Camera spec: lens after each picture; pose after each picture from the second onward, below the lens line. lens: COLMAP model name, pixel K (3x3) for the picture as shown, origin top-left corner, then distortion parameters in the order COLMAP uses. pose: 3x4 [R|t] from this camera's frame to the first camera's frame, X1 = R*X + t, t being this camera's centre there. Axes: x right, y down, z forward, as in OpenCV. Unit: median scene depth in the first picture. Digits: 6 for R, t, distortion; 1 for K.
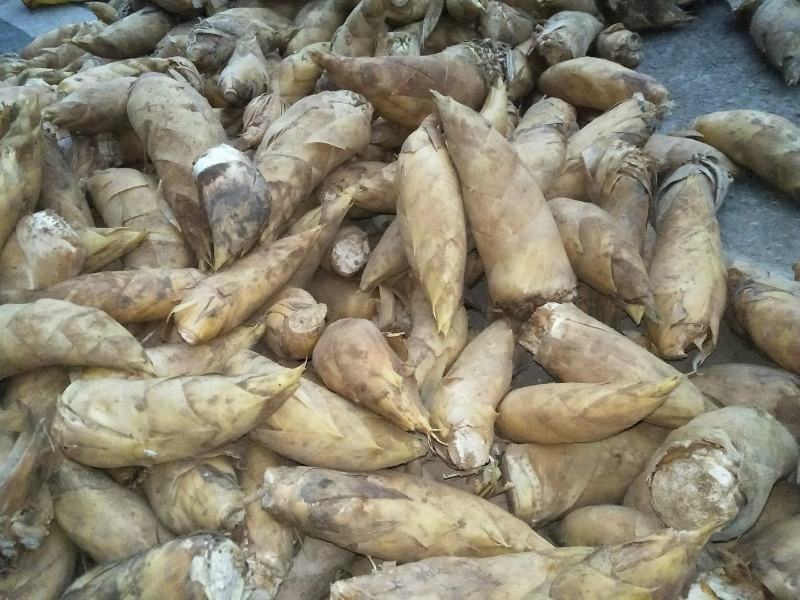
lens RADIAL K [[598.3, 0, 399.5], [0, 598.3, 309.8], [0, 0, 1]] dist [0.004069, -0.024615]
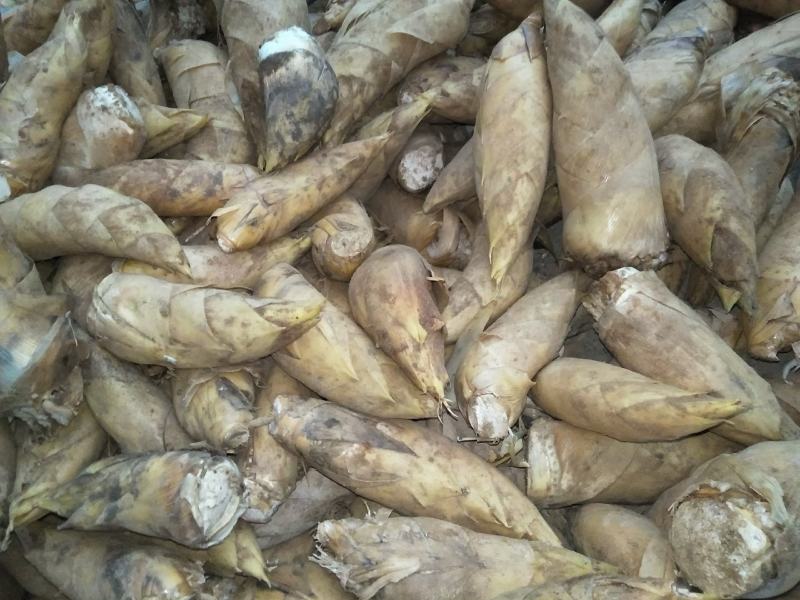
lens RADIAL K [[598.3, 0, 399.5], [0, 598.3, 309.8], [0, 0, 1]] dist [0.004069, -0.024615]
pose [[0.968754, 0.178608, -0.172090, 0.098958], [-0.138904, 0.965525, 0.220151, -0.098571], [0.205478, -0.189368, 0.960166, 0.106221]]
